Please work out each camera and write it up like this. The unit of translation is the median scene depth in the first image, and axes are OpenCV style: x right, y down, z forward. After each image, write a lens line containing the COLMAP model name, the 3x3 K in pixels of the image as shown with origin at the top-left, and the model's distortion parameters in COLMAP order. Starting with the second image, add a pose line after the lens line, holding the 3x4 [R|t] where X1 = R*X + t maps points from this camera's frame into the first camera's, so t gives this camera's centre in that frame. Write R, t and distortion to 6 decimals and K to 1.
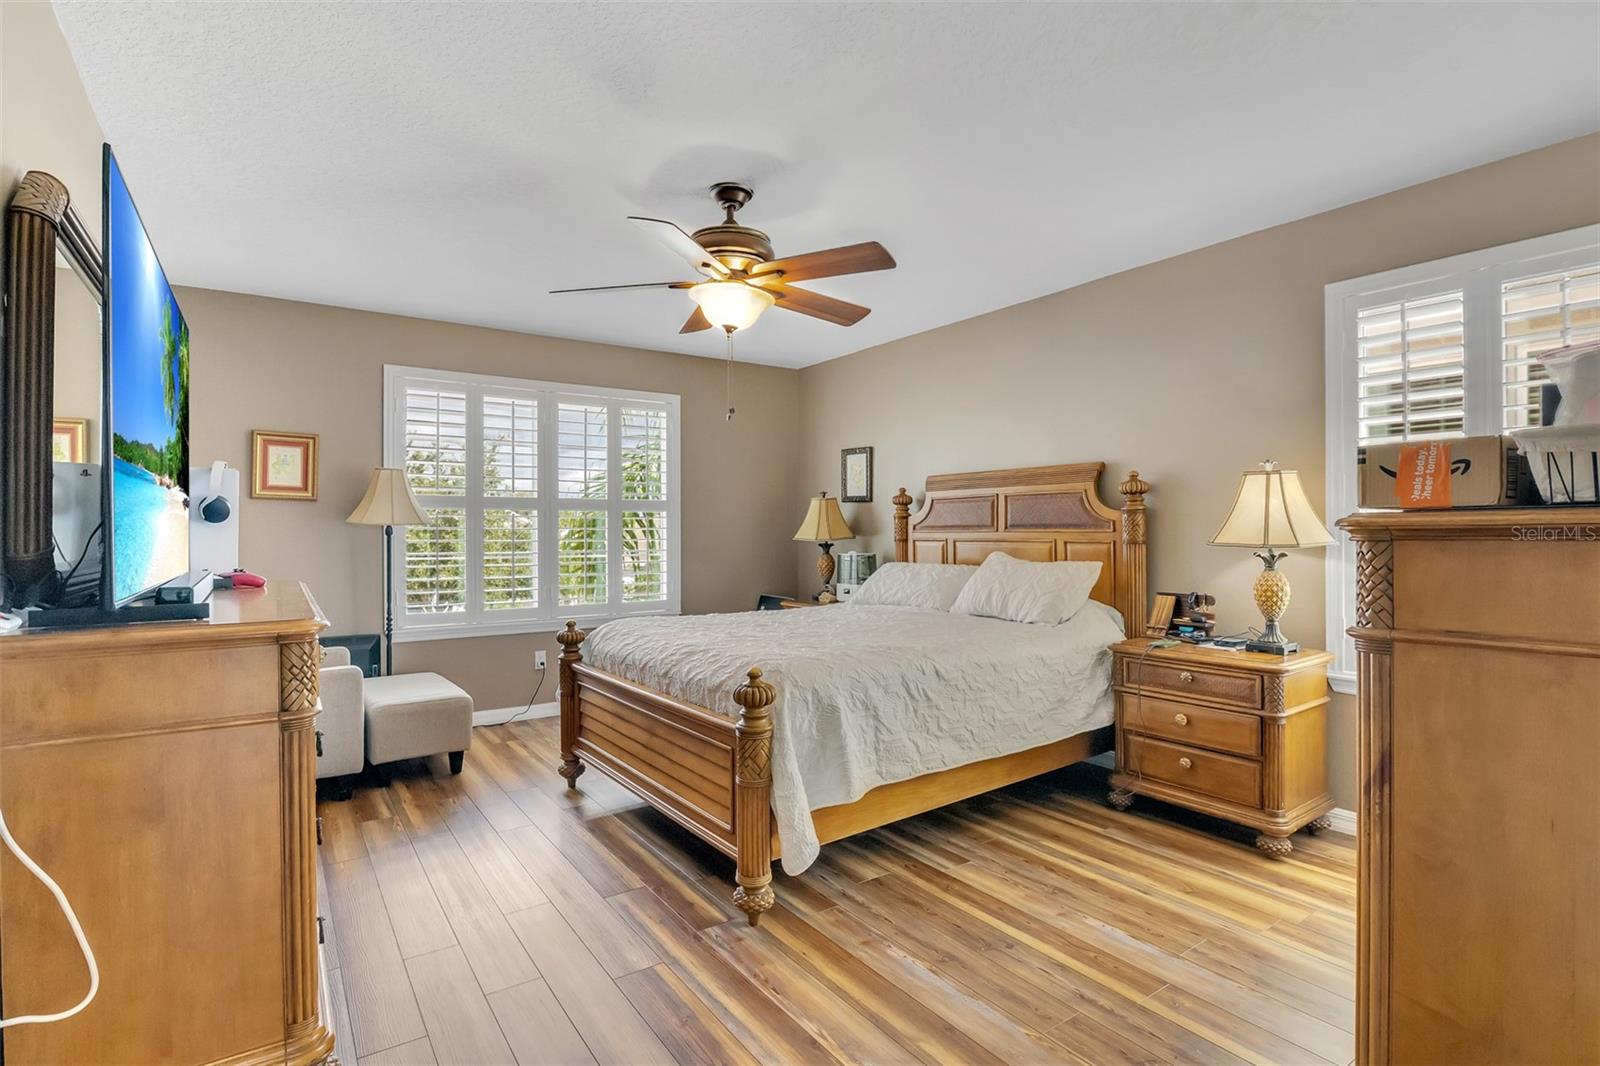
lens RADIAL K [[745.9, 0, 800.0], [0, 745.9, 533.0], [0, 0, 1]] dist [-0.000556, -0.000031]
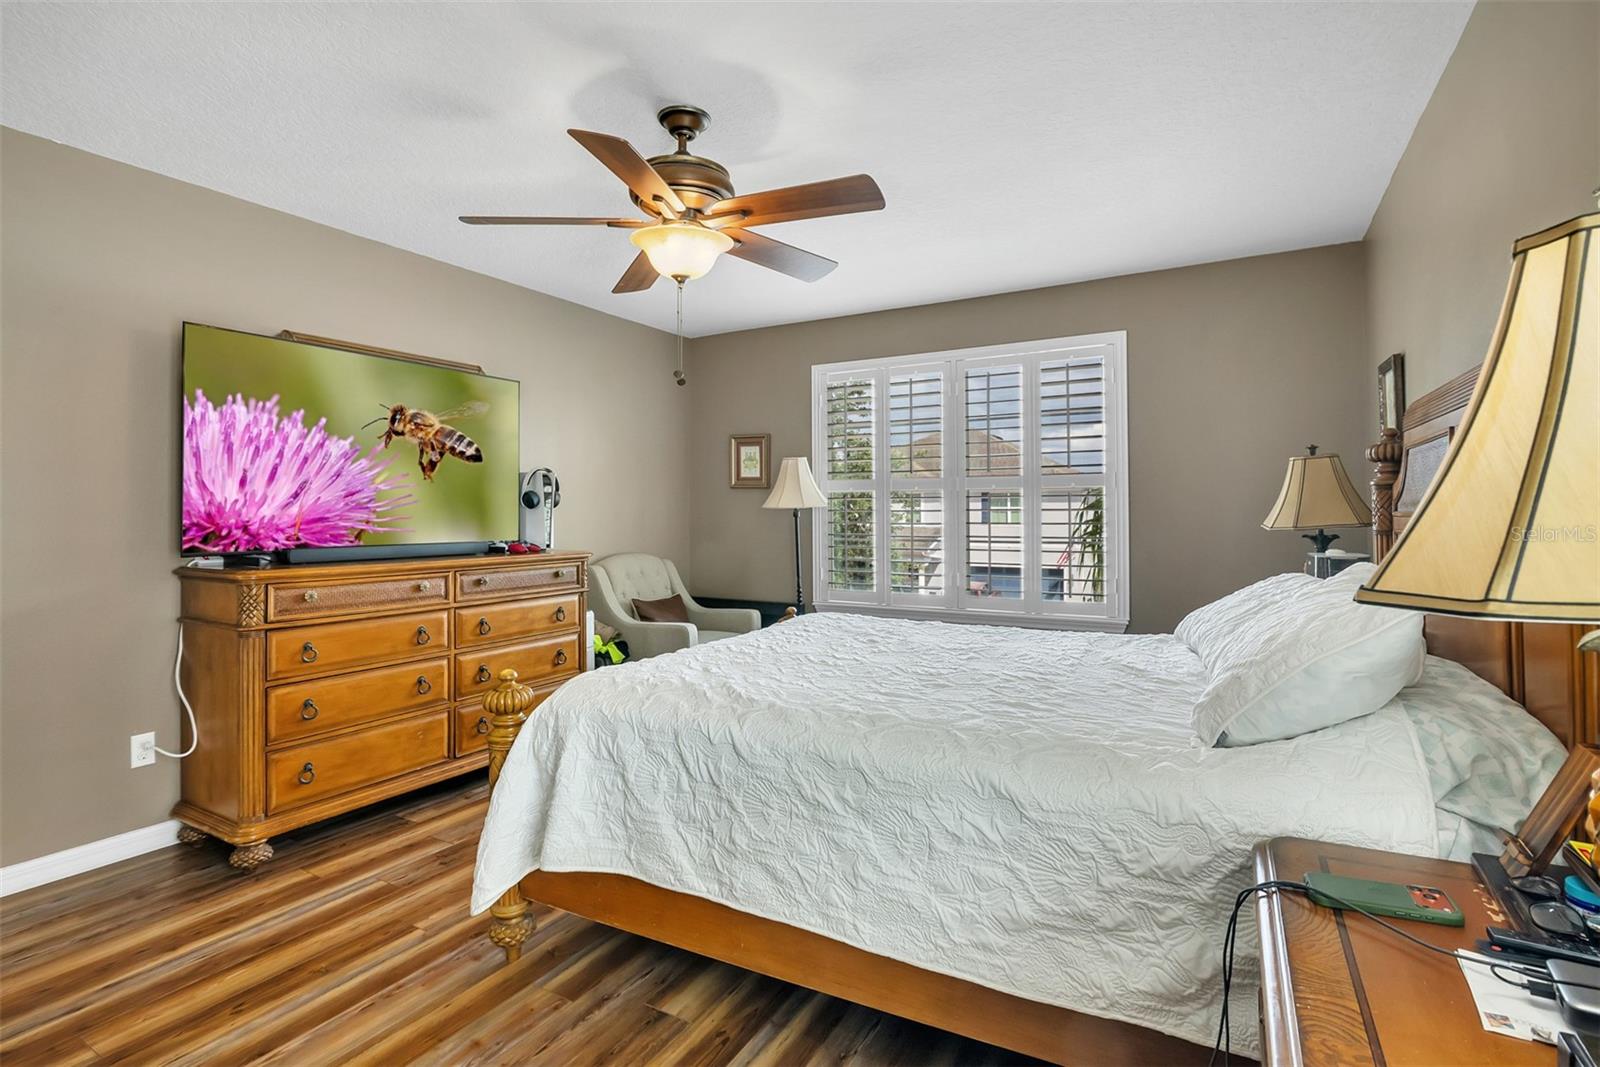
lens RADIAL K [[770.7, 0, 802.1], [0, 770.7, 497.6], [0, 0, 1]] dist [-0.003032, -0.000231]
pose [[0.433096, -0.016096, -0.901204, 0.801621], [-0.001945, 0.999822, -0.018792, -0.006330], [0.901346, 0.009891, 0.432987, 0.788022]]
